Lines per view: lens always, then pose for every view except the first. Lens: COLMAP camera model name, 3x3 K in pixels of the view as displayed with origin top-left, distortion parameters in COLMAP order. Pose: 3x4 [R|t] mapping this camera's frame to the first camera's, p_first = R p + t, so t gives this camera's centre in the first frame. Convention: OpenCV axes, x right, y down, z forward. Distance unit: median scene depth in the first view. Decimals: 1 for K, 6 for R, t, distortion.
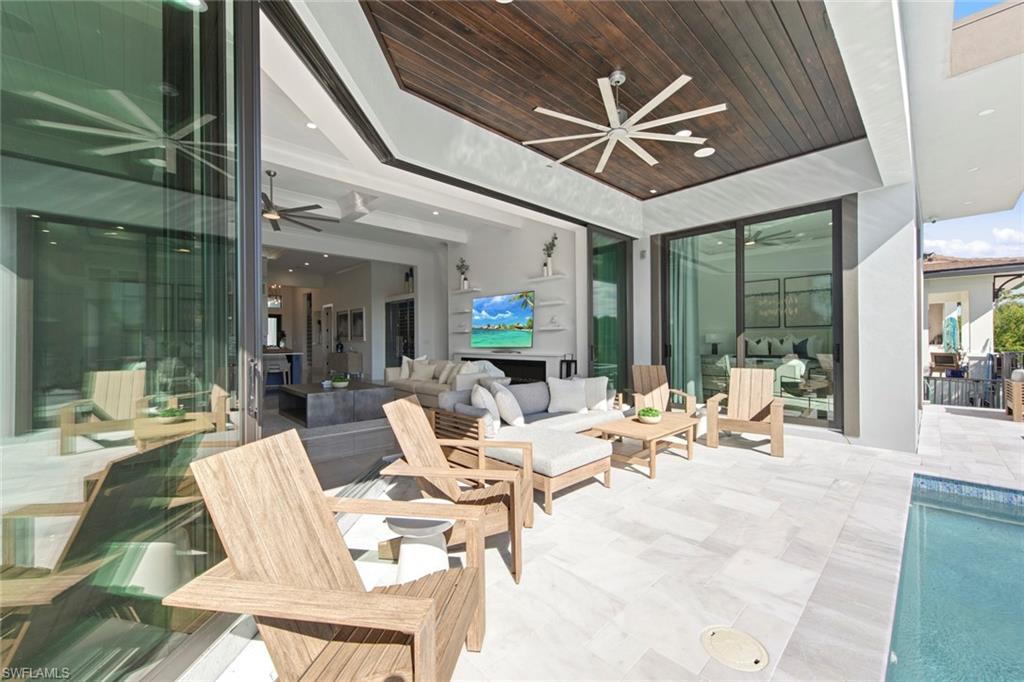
lens RADIAL K [[406.8, 0, 512.7], [0, 406.8, 339.3], [0, 0, 1]] dist [0.008847, -0.001136]
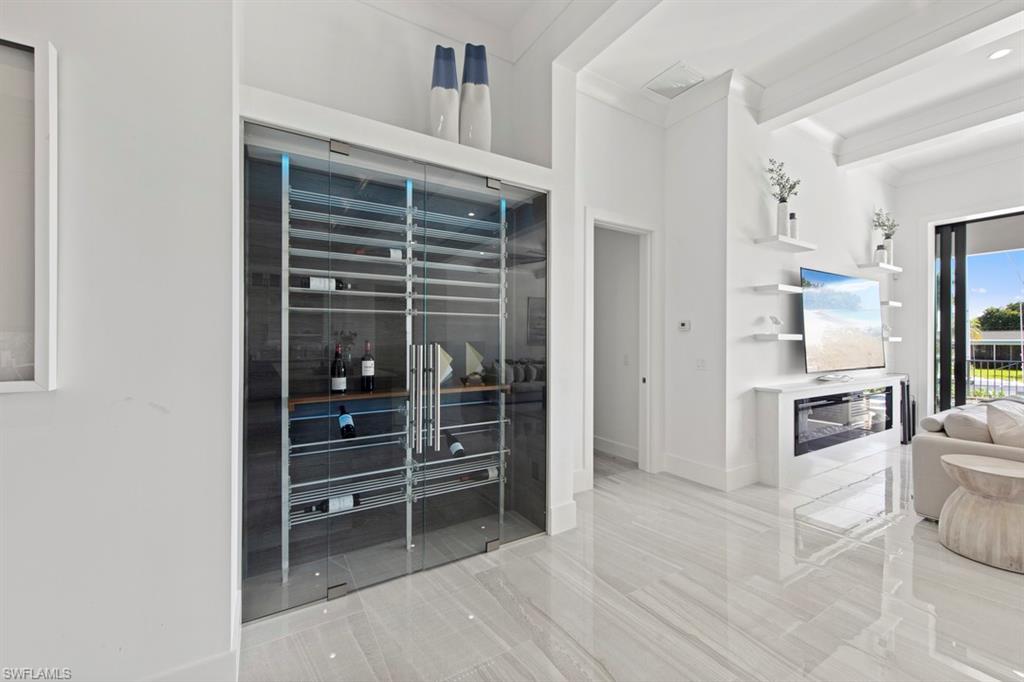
lens RADIAL K [[406.8, 0, 508.6], [0, 406.8, 345.8], [0, 0, 1]] dist [0.008847, -0.001136]
pose [[0.211691, -0.003034, 0.977332, -0.756433], [-0.008469, 0.999952, 0.004939, -0.013897], [-0.977300, -0.009322, 0.211656, 1.504727]]
